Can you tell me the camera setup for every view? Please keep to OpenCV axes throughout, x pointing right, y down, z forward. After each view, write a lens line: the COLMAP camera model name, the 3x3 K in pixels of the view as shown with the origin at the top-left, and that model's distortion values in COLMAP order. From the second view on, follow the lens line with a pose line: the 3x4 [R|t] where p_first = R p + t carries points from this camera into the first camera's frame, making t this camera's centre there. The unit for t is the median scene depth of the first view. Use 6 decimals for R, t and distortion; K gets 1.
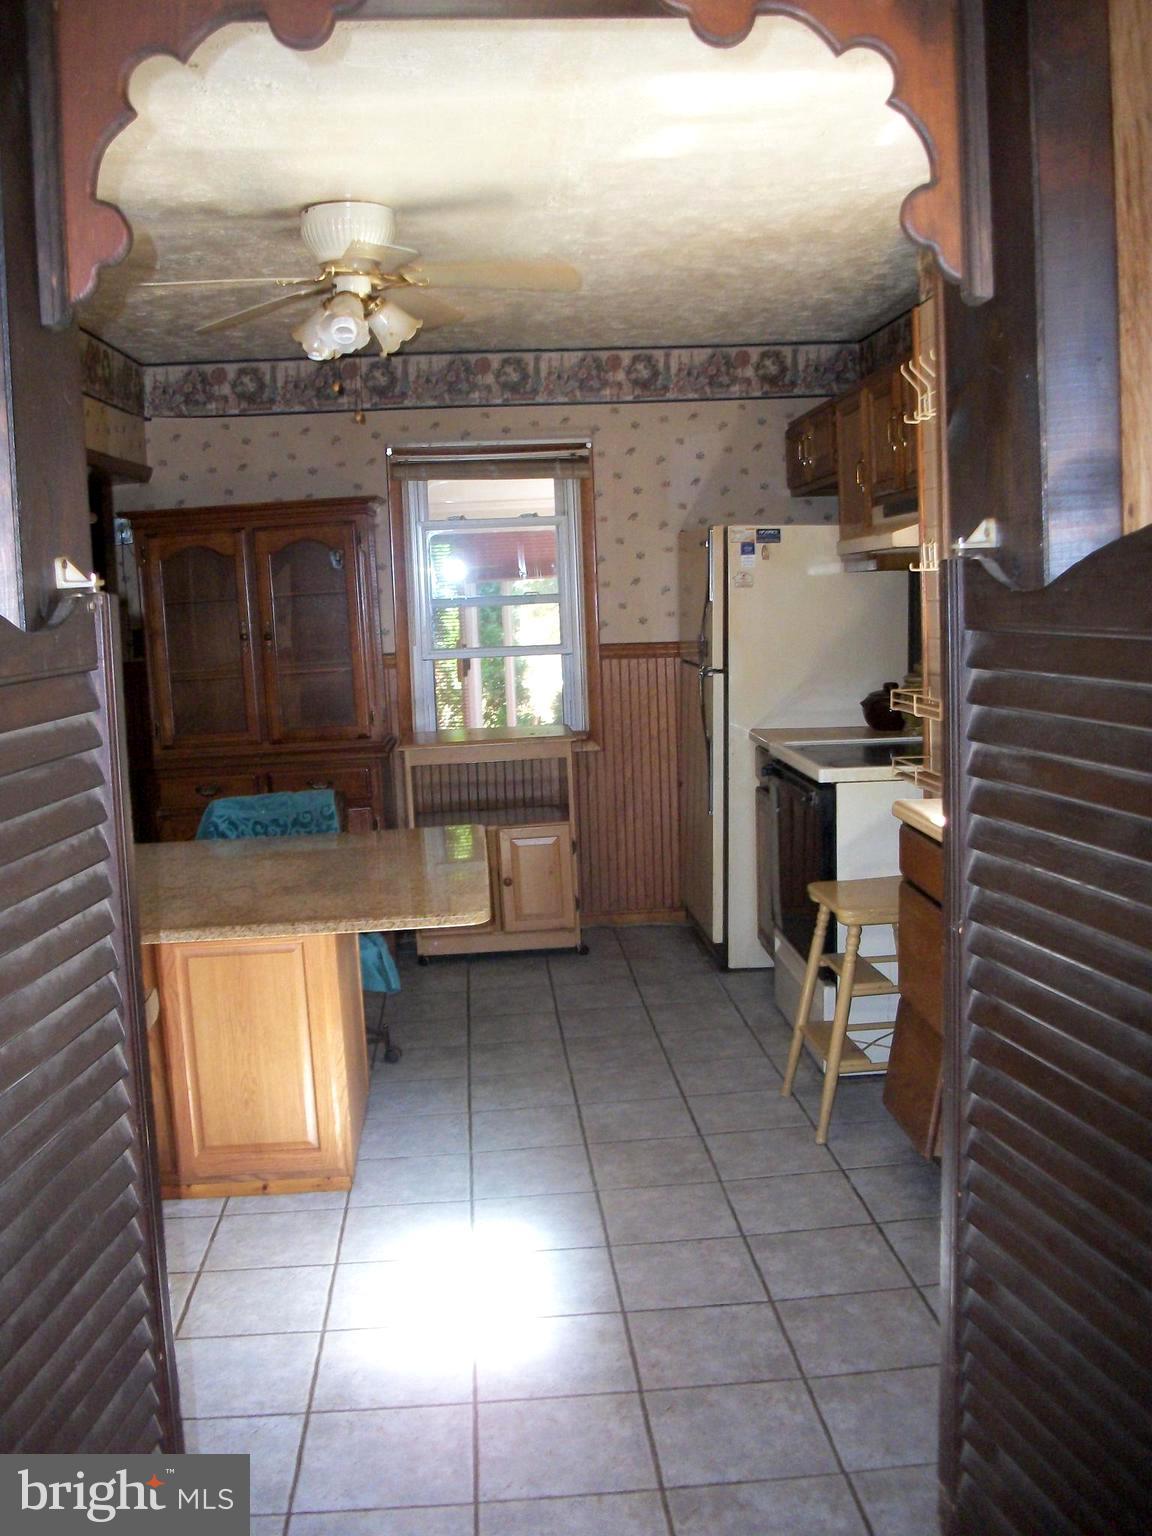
lens RADIAL K [[1520.3, 0, 576.4], [0, 1520.3, 756.4], [0, 0, 1]] dist [-0.120895, 0.000000]
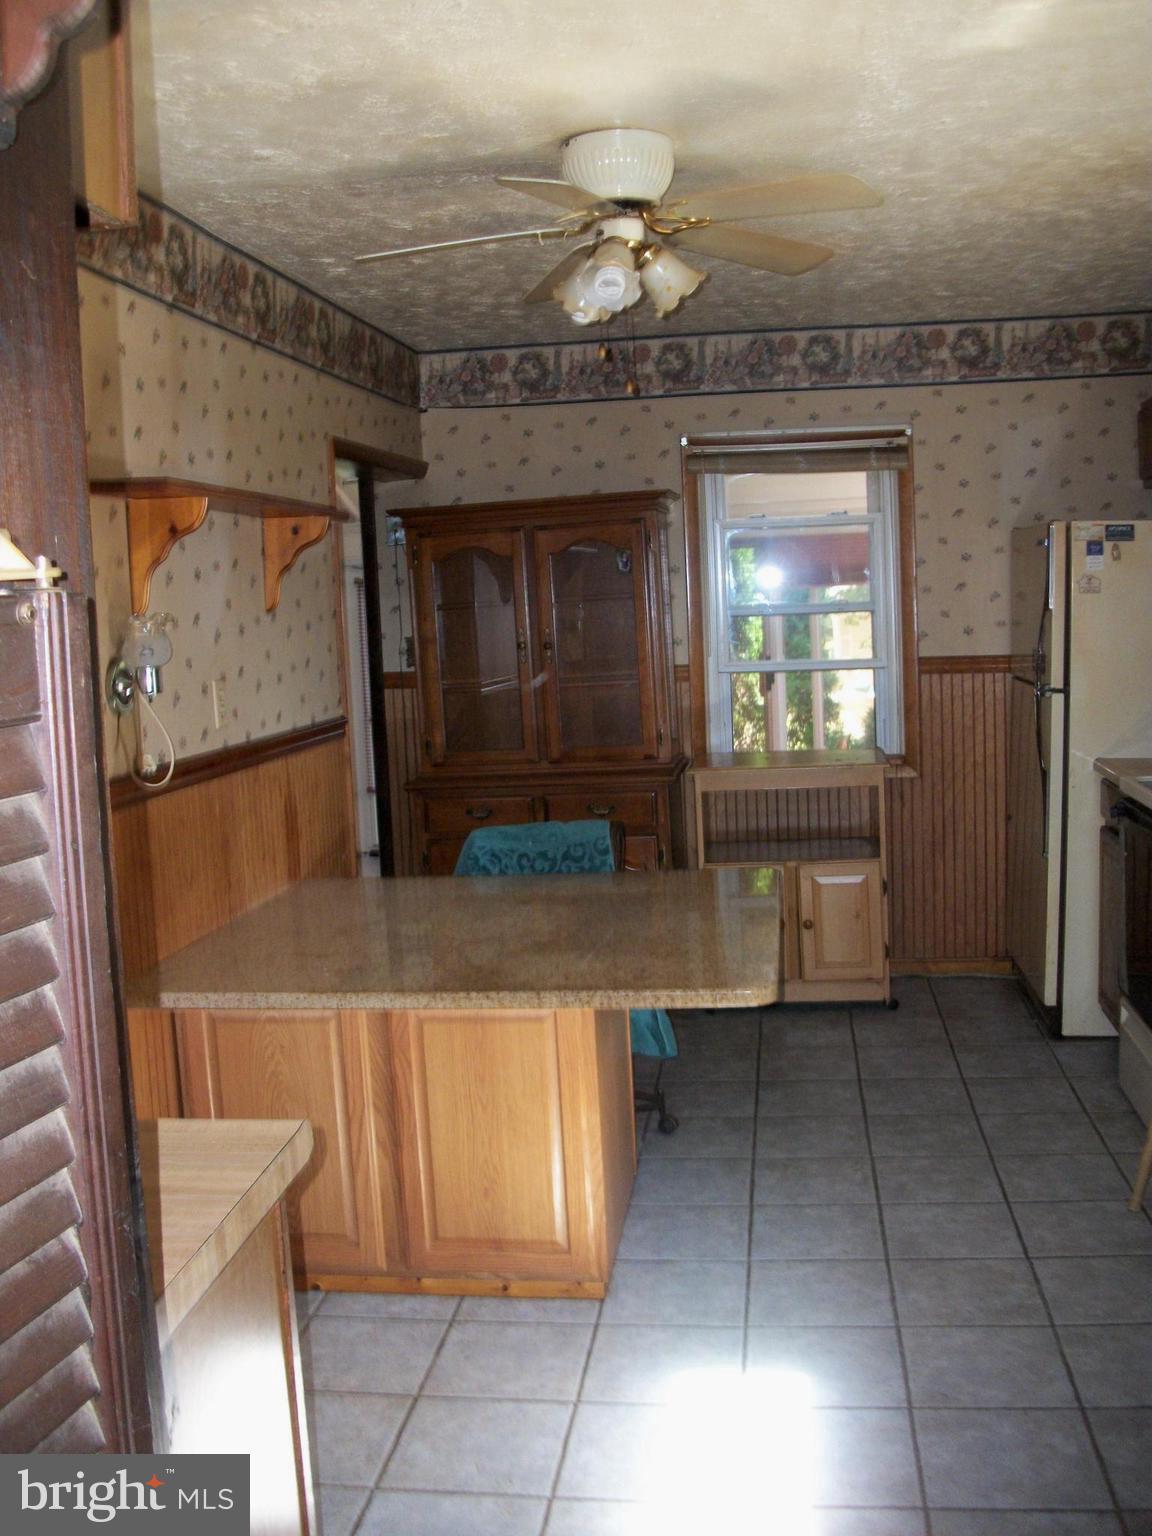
lens RADIAL K [[1520.3, 0, 563.0], [0, 1520.3, 727.8], [0, 0, 1]] dist [-0.120895, 0.000000]
pose [[0.977072, 0.016220, -0.212290, 0.000612], [-0.021179, 0.999553, -0.021106, -0.011626], [0.211853, 0.025118, 0.976979, 0.115966]]
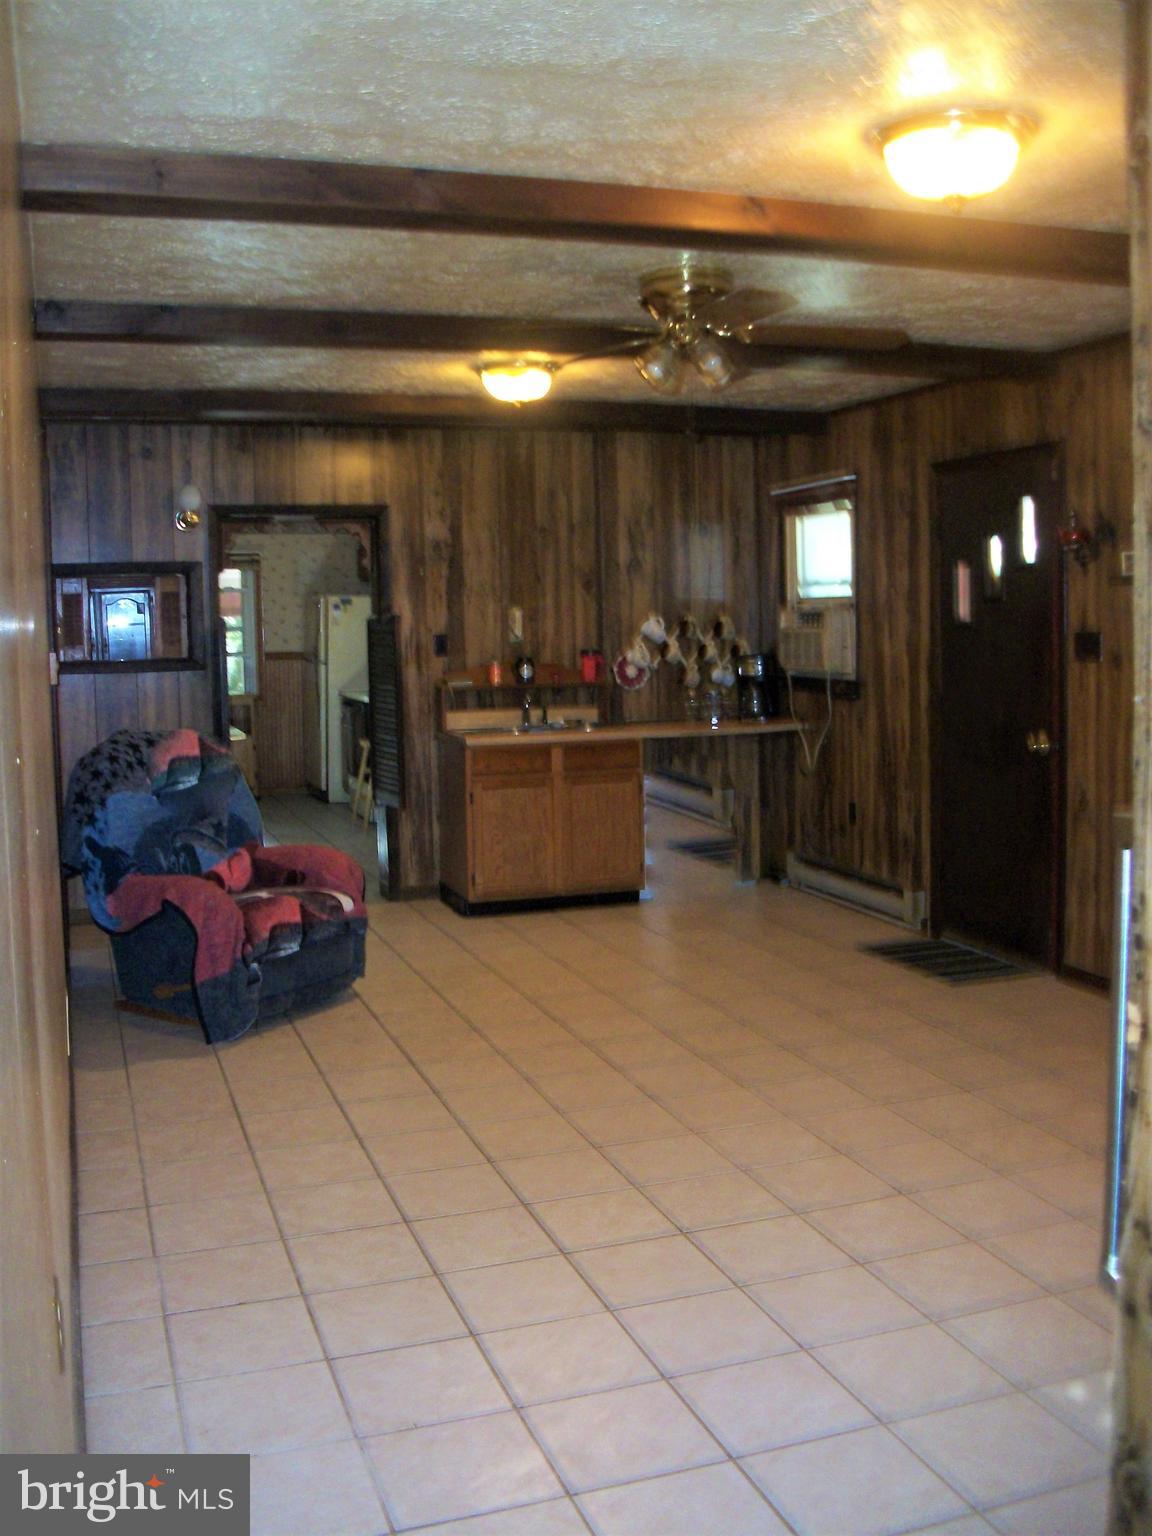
lens RADIAL K [[1520.3, 0, 577.5], [0, 1520.3, 763.9], [0, 0, 1]] dist [-0.120895, 0.000000]
pose [[0.966556, -0.003346, 0.256434, -0.112826], [0.009563, 0.999690, -0.023001, 0.144788], [-0.256277, 0.024684, 0.966288, -1.211624]]
